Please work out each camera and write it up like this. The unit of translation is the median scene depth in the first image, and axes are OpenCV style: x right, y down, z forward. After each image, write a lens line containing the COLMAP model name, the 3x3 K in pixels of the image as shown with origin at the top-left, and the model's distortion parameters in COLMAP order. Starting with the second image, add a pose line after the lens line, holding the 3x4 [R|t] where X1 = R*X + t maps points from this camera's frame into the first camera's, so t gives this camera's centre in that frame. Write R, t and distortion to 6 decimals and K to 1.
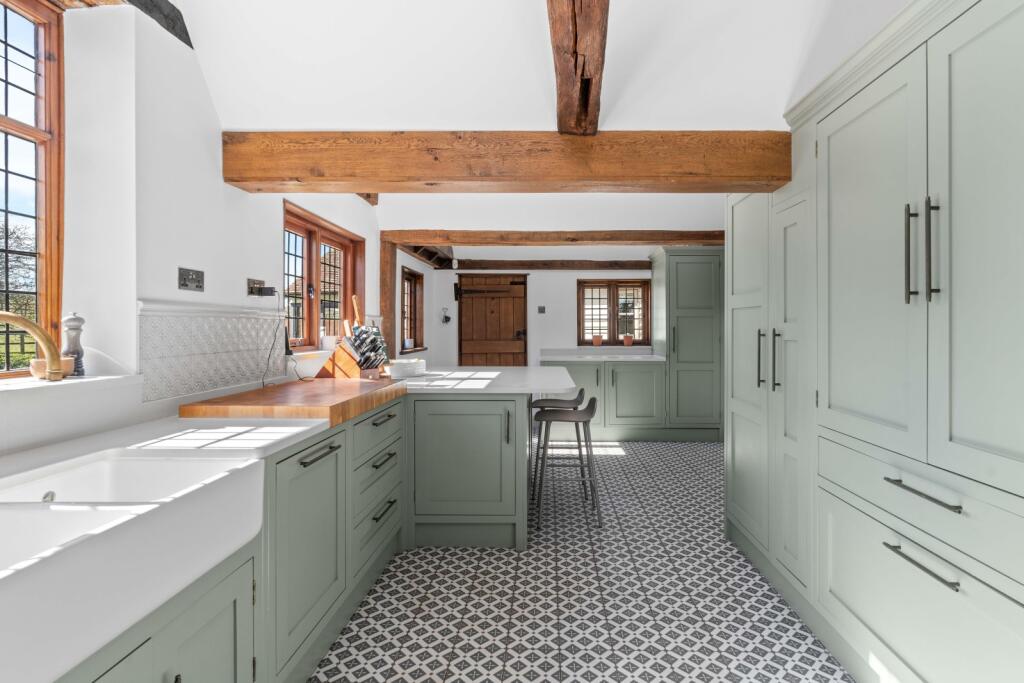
lens RADIAL K [[505.7, 0, 512.0], [0, 505.7, 323.6], [0, 0, 1]] dist [-0.002263, 0.000837]
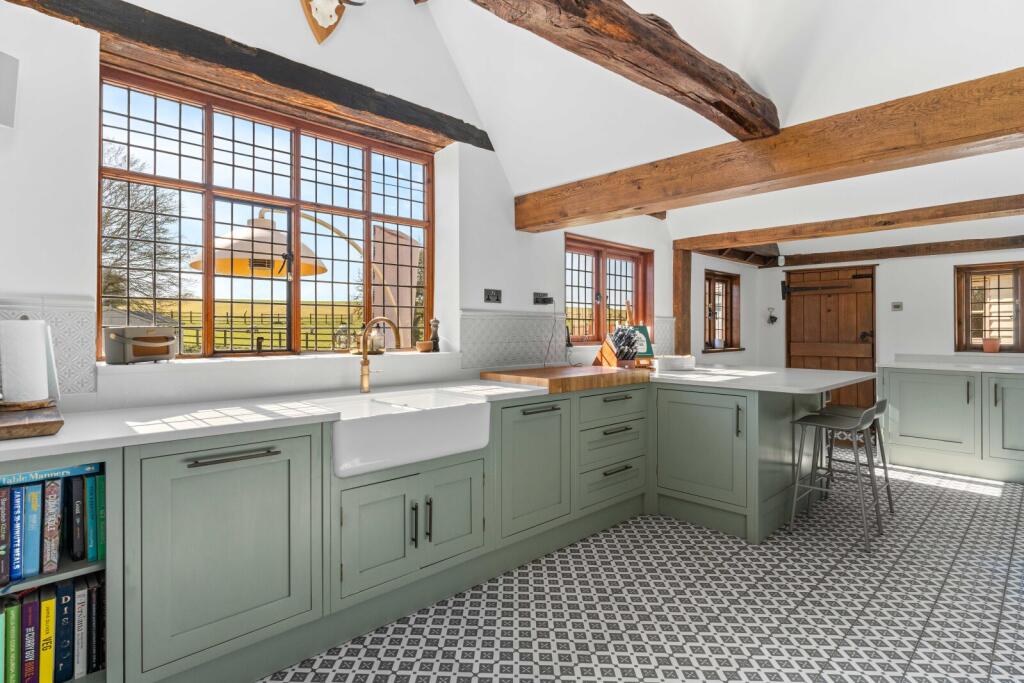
lens RADIAL K [[532.2, 0, 511.2], [0, 532.2, 327.2], [0, 0, 1]] dist [-0.001367, 0.000106]
pose [[0.699924, -0.003178, -0.714211, 0.453212], [0.003258, 0.999994, -0.001256, 0.010947], [0.714210, -0.001448, 0.699930, -0.104115]]
